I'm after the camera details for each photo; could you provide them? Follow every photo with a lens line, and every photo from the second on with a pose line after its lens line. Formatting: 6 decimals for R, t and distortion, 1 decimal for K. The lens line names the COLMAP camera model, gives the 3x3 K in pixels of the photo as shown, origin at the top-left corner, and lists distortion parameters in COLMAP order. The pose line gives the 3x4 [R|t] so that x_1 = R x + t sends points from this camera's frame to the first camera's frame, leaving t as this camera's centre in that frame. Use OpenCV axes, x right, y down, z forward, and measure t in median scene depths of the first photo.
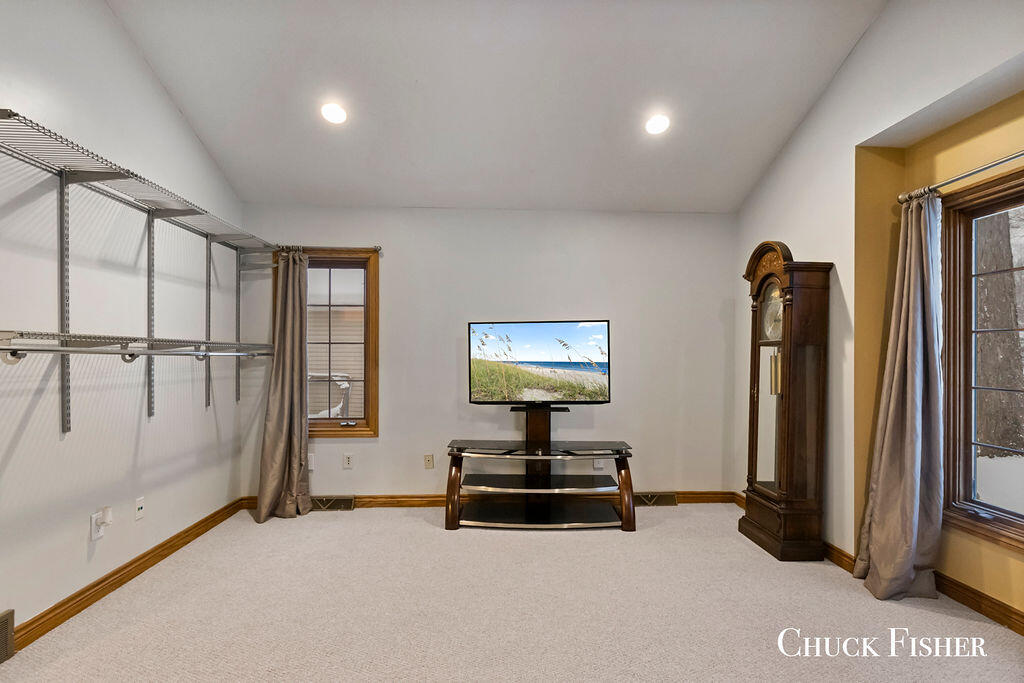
lens RADIAL K [[503.5, 0, 512.9], [0, 503.5, 358.3], [0, 0, 1]] dist [-0.000970, -0.000508]
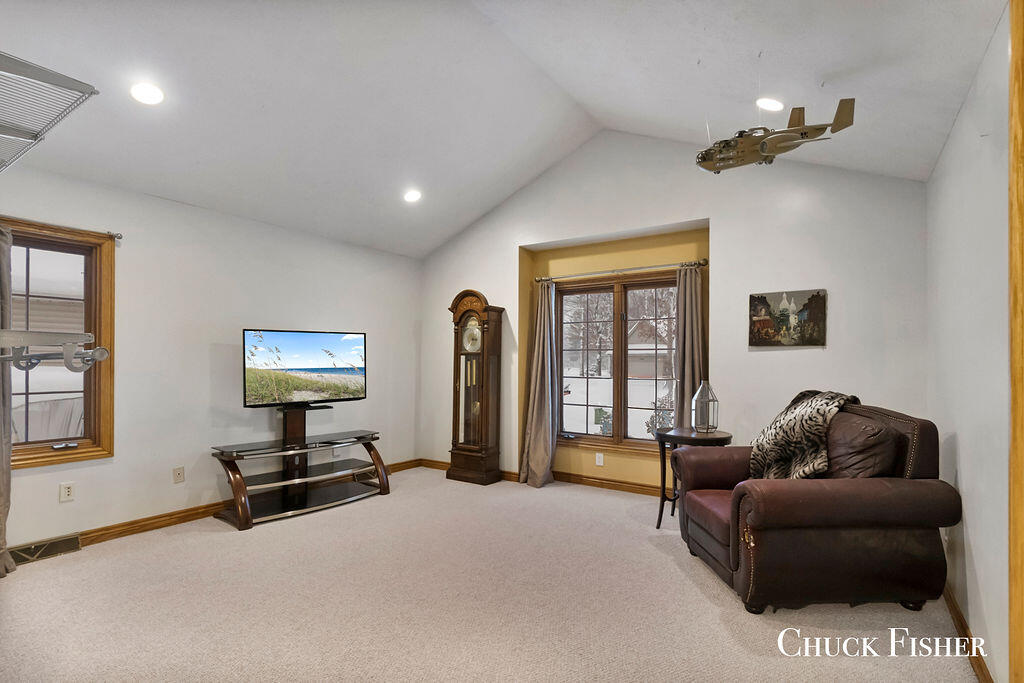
lens RADIAL K [[502.1, 0, 512.0], [0, 502.1, 359.5], [0, 0, 1]] dist [-0.000143, 0.000049]
pose [[0.604766, 0.003823, 0.796394, -0.593037], [0.002531, 0.999974, -0.006722, -0.000236], [-0.796399, 0.006080, 0.604740, -0.057014]]
